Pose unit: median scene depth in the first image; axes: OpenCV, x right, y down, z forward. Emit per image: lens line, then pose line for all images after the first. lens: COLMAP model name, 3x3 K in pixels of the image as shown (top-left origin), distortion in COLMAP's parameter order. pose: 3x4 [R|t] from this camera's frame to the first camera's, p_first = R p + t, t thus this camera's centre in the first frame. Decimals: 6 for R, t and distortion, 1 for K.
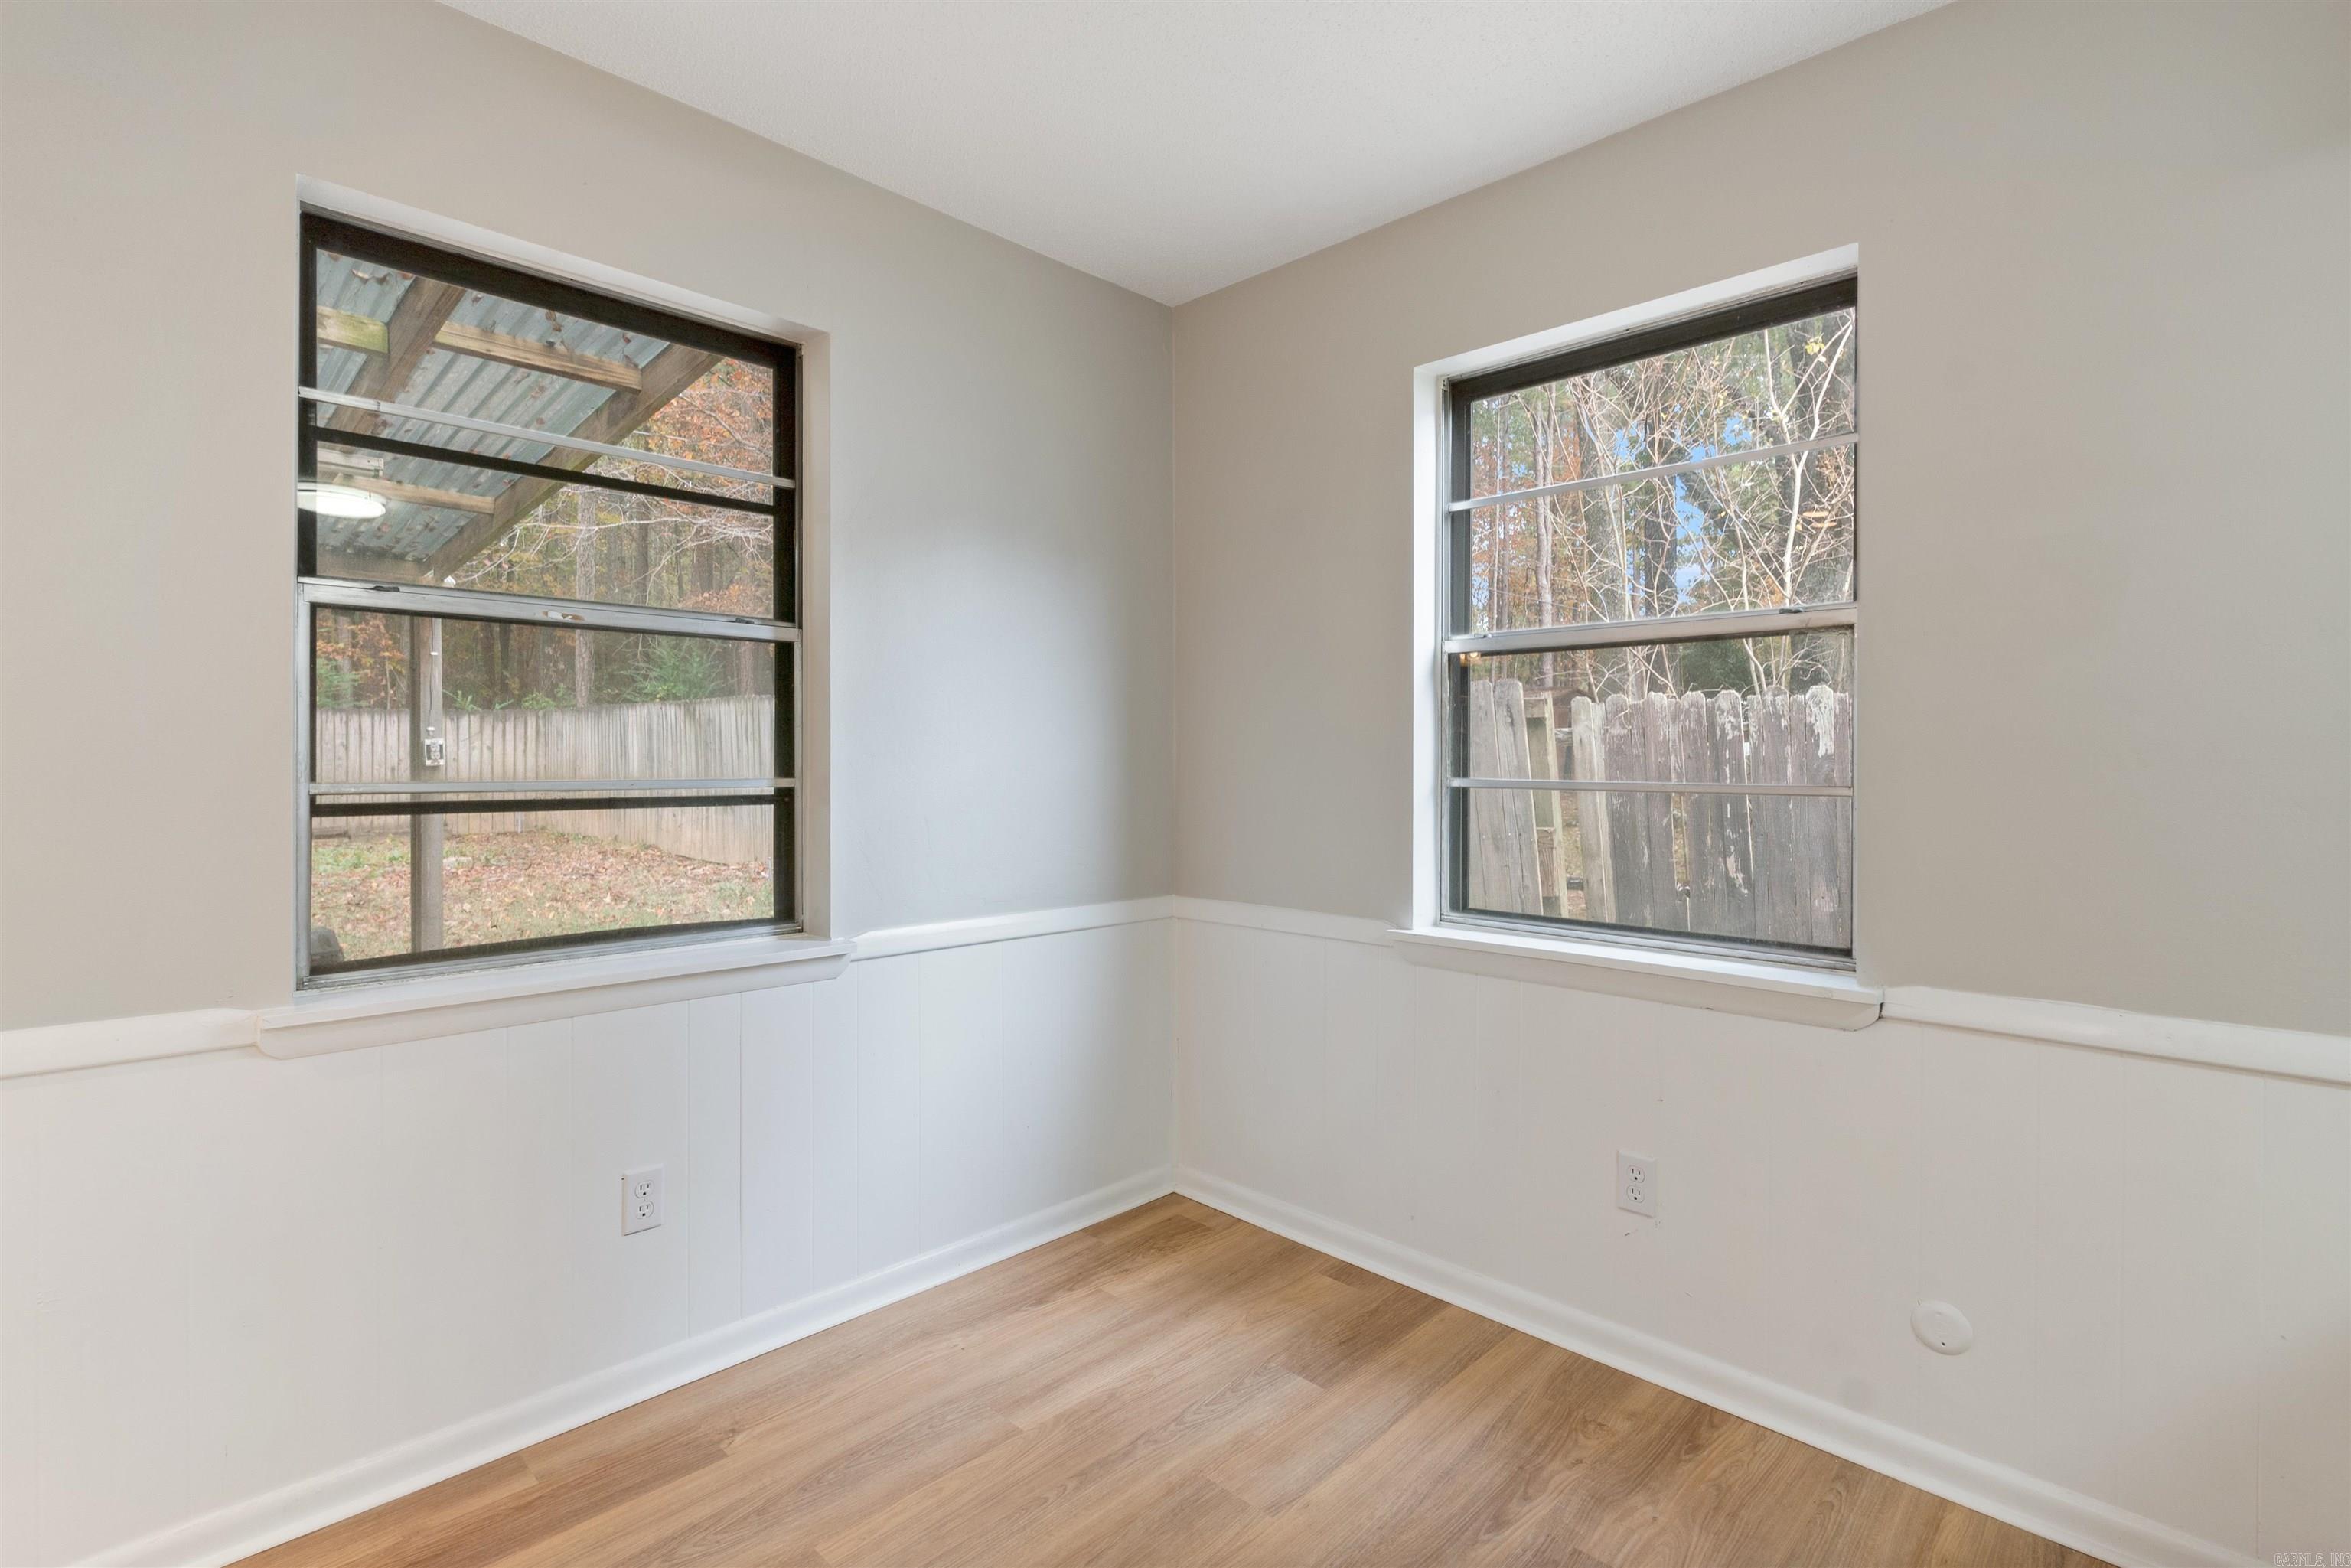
lens RADIAL K [[1092.2, 0, 1174.4], [0, 1092.2, 791.0], [0, 0, 1]] dist [-0.005091, 0.000991]
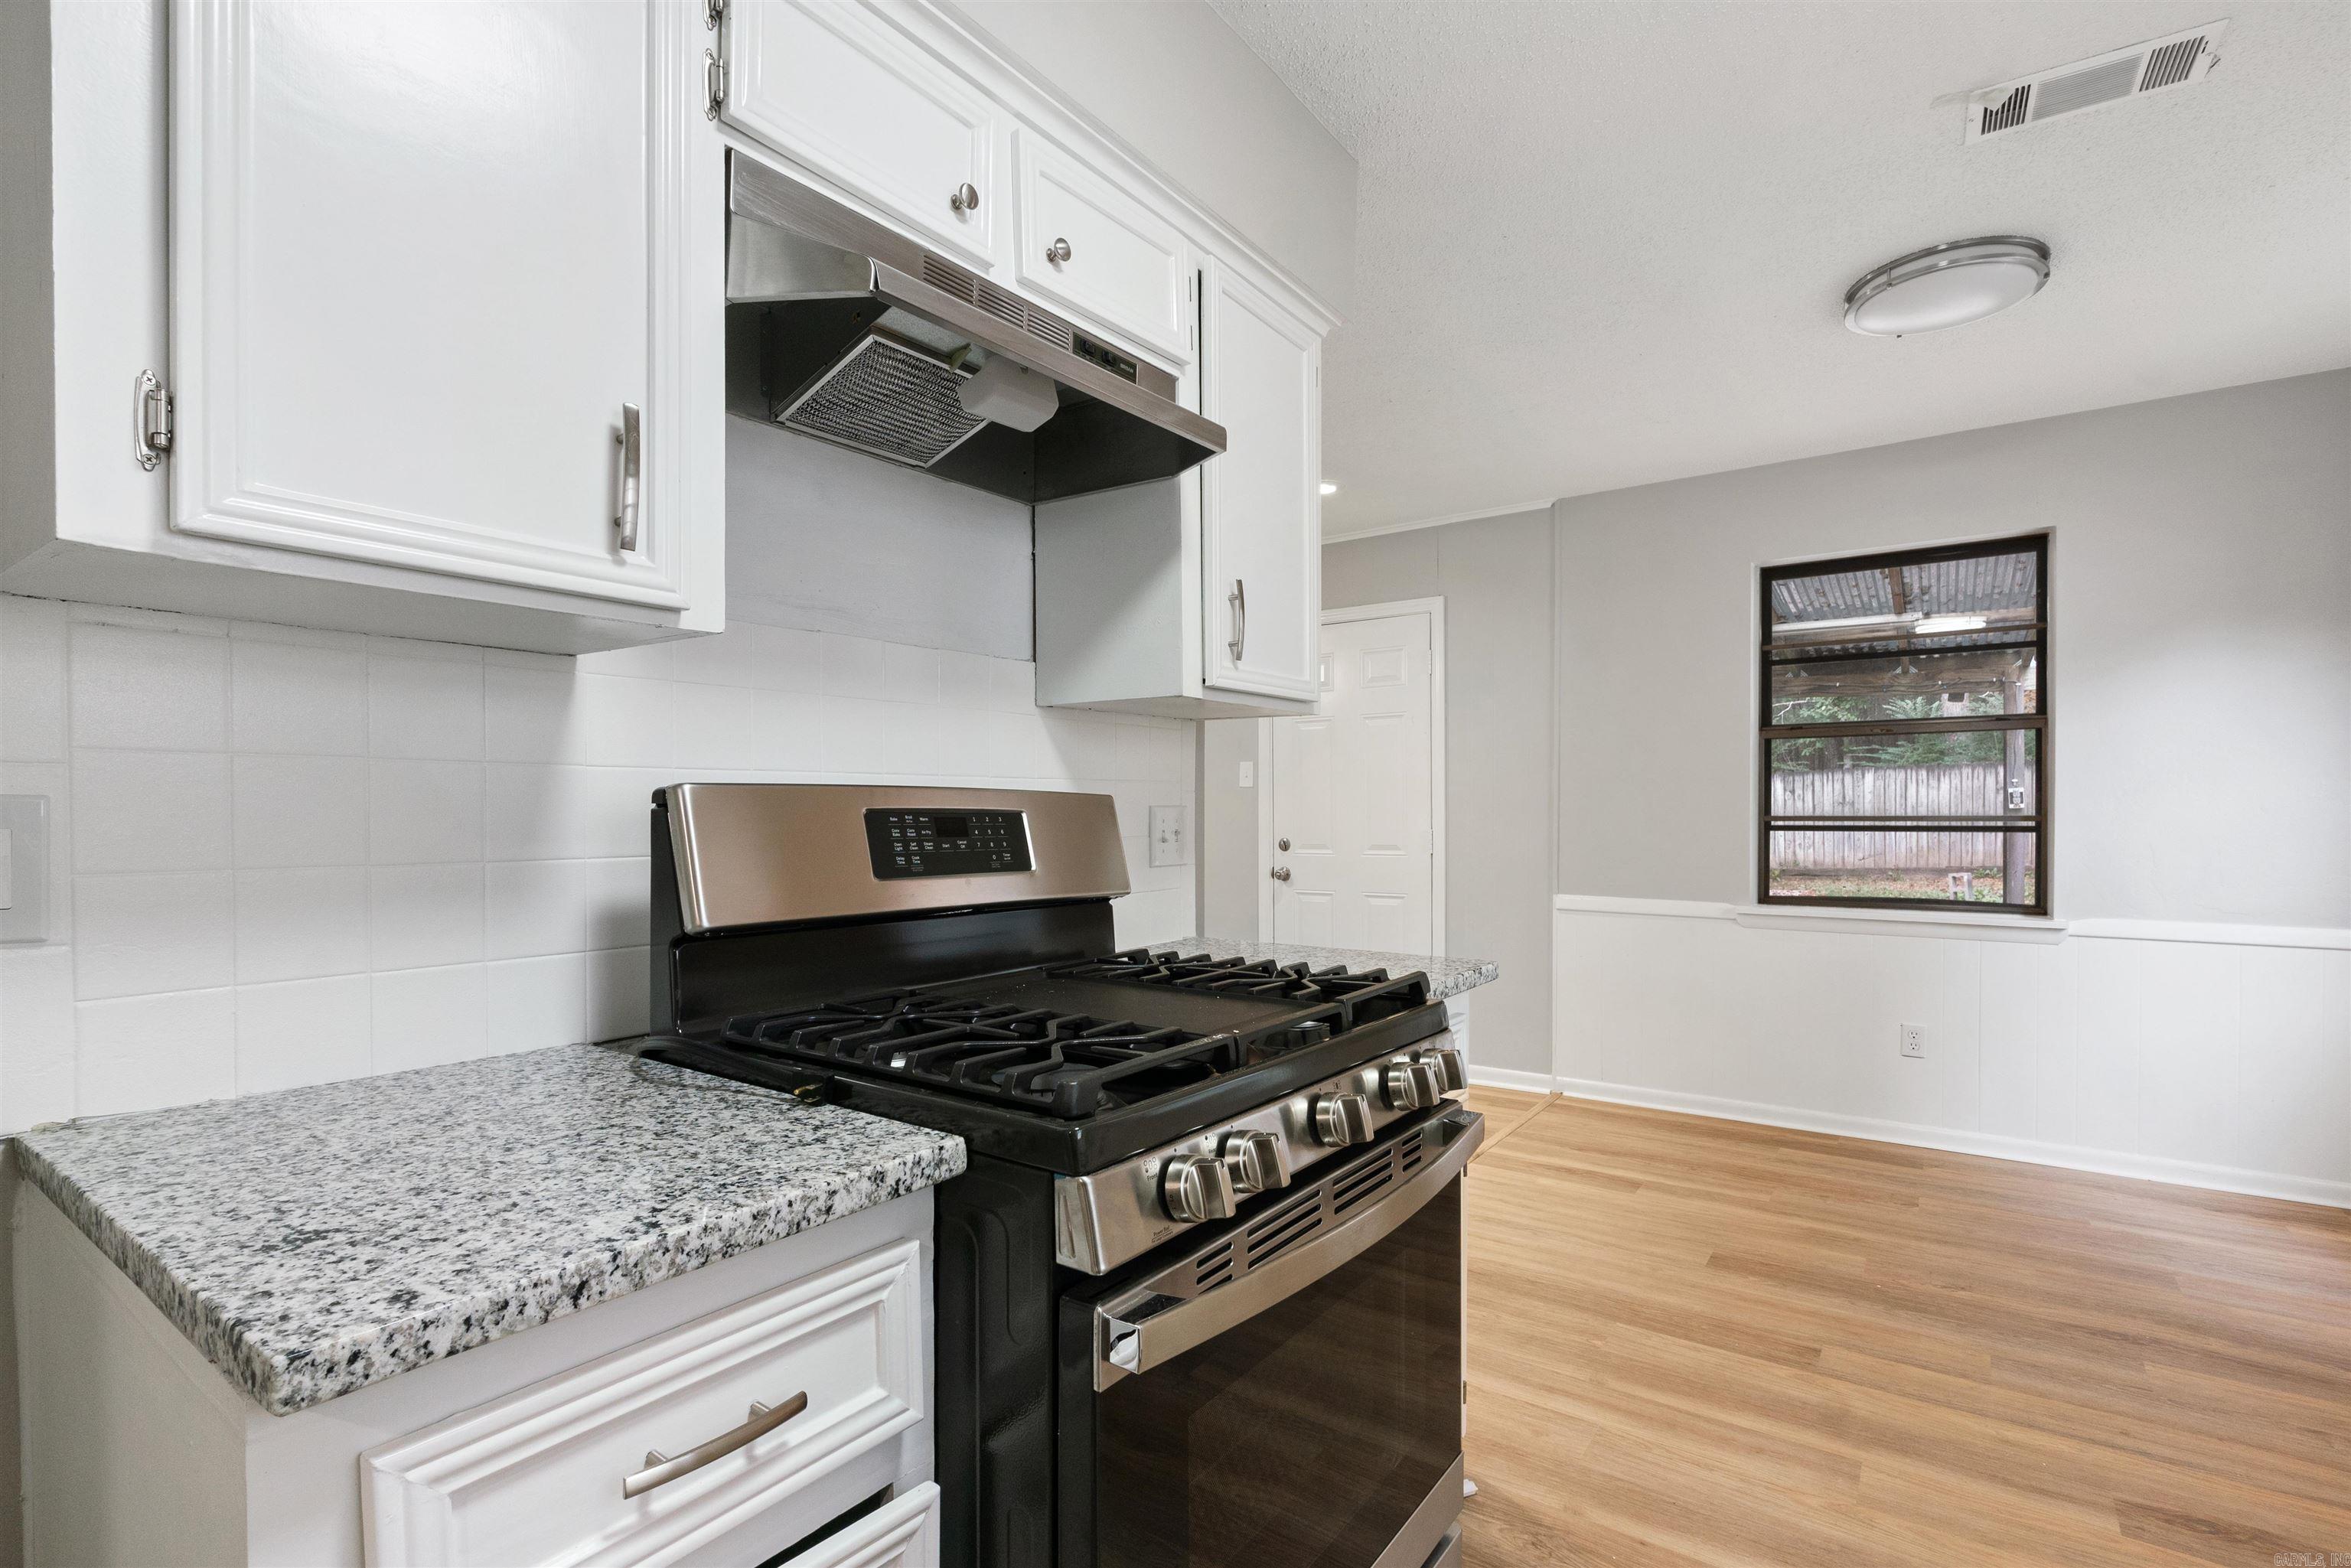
lens RADIAL K [[1092.2, 0, 1174.4], [0, 1092.2, 791.0], [0, 0, 1]] dist [-0.005091, 0.000991]
pose [[0.178623, -0.005806, -0.983900, 1.022650], [-0.011756, 0.999899, -0.008035, -0.017546], [0.983847, 0.013002, 0.178537, -0.524193]]
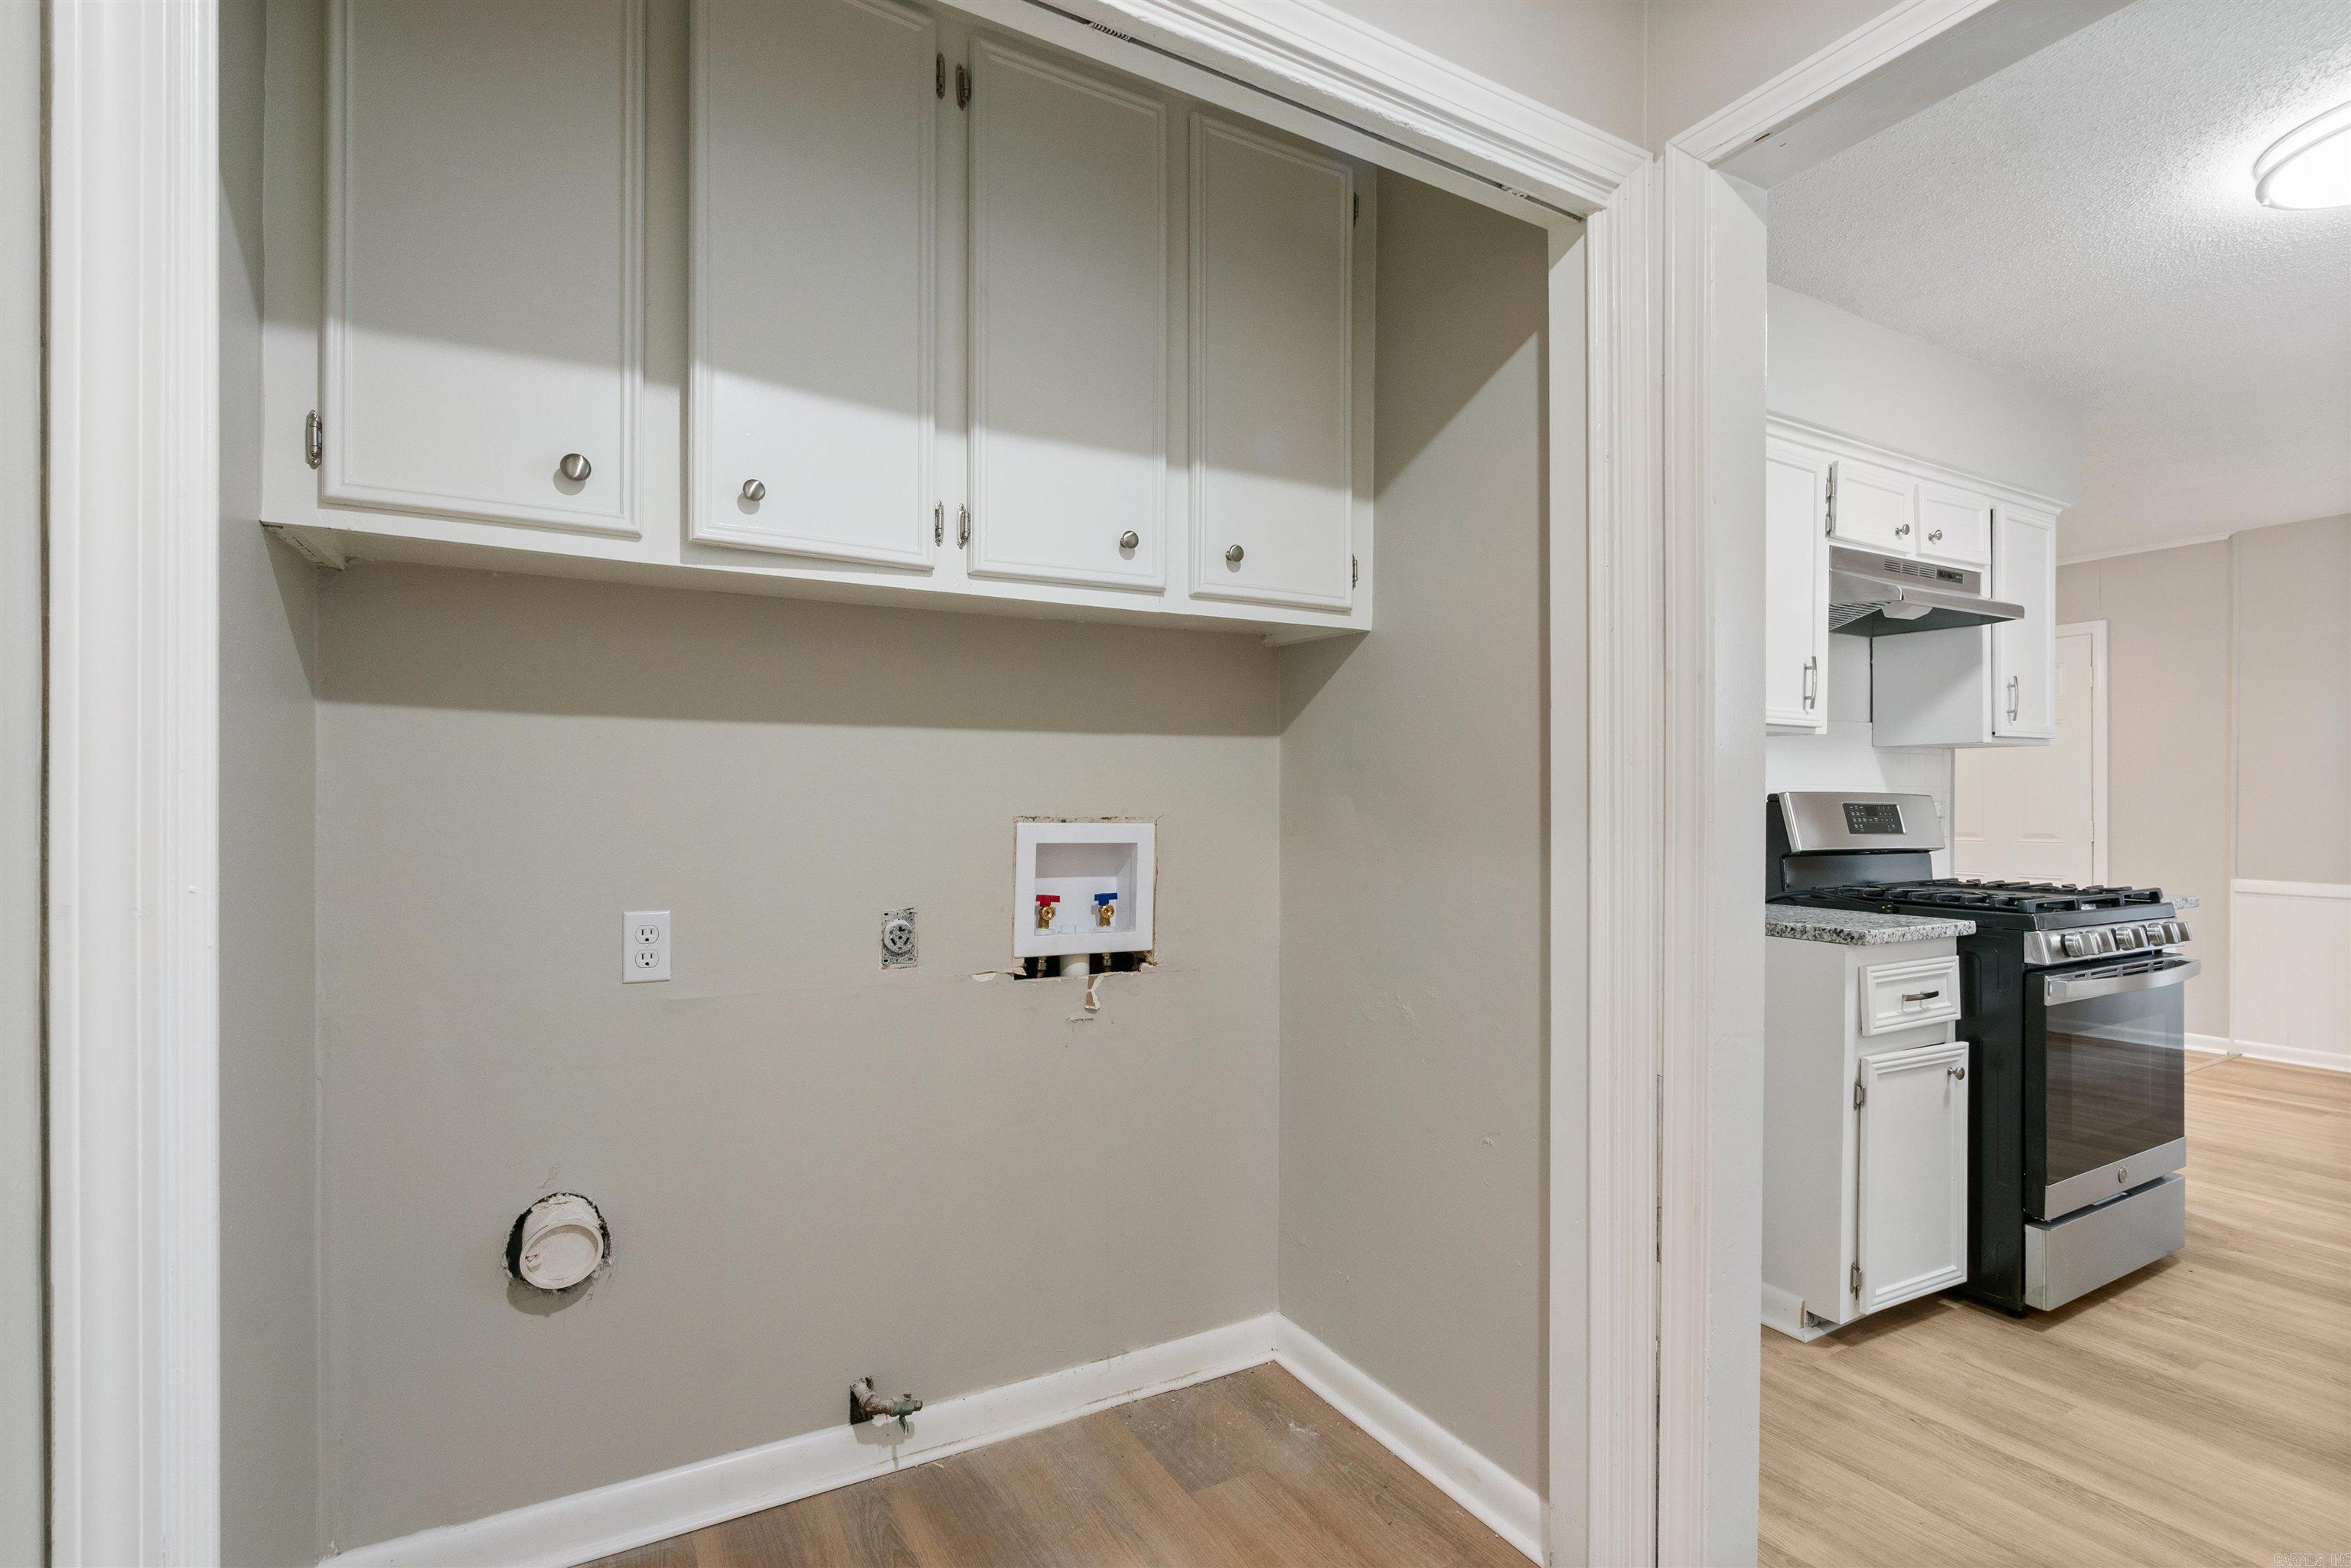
lens RADIAL K [[1092.2, 0, 1174.4], [0, 1092.2, 791.0], [0, 0, 1]] dist [-0.005091, 0.000991]
pose [[-0.245295, -0.000565, -0.969448, 1.927051], [-0.008880, 0.999959, 0.001664, -0.019844], [0.969408, 0.009017, -0.245290, -1.068525]]
